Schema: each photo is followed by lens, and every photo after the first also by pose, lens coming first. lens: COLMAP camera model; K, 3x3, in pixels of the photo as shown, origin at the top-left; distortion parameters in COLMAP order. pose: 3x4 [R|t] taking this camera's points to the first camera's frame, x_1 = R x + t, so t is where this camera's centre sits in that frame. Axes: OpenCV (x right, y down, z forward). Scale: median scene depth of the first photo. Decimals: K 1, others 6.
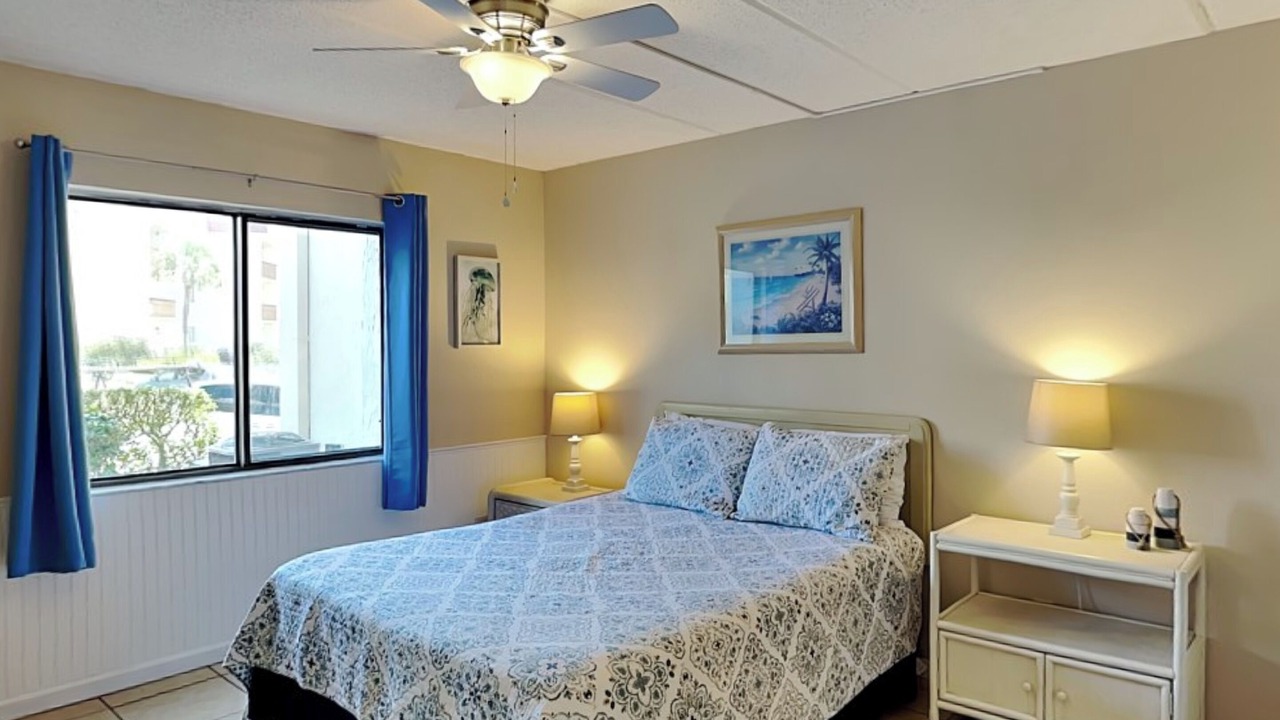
lens RADIAL K [[799.7, 0, 644.5], [0, 799.7, 340.6], [0, 0, 1]] dist [0.000352, -0.001074]
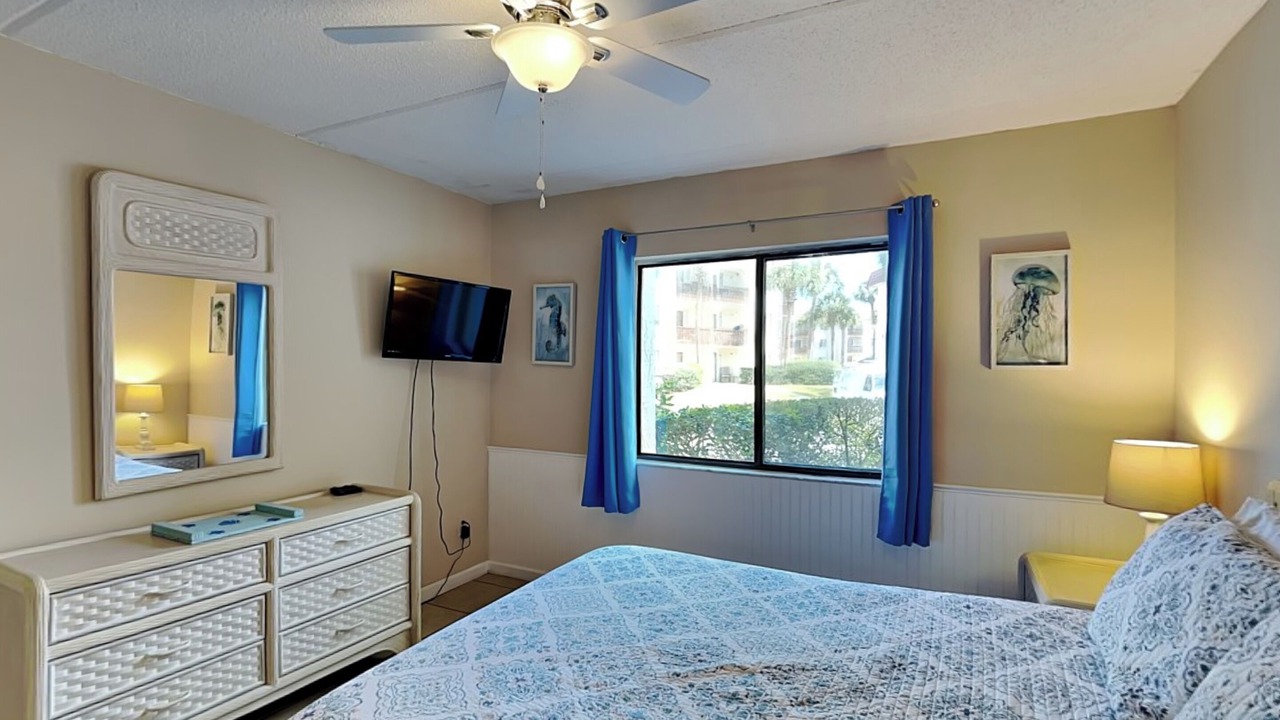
lens RADIAL K [[610.9, 0, 644.5], [0, 610.9, 365.4], [0, 0, 1]] dist [-0.000719, -0.000590]
pose [[0.270021, 0.005921, -0.962836, 0.333820], [0.002799, 0.999972, 0.006934, 0.000575], [0.962850, -0.004568, 0.269997, 0.600468]]
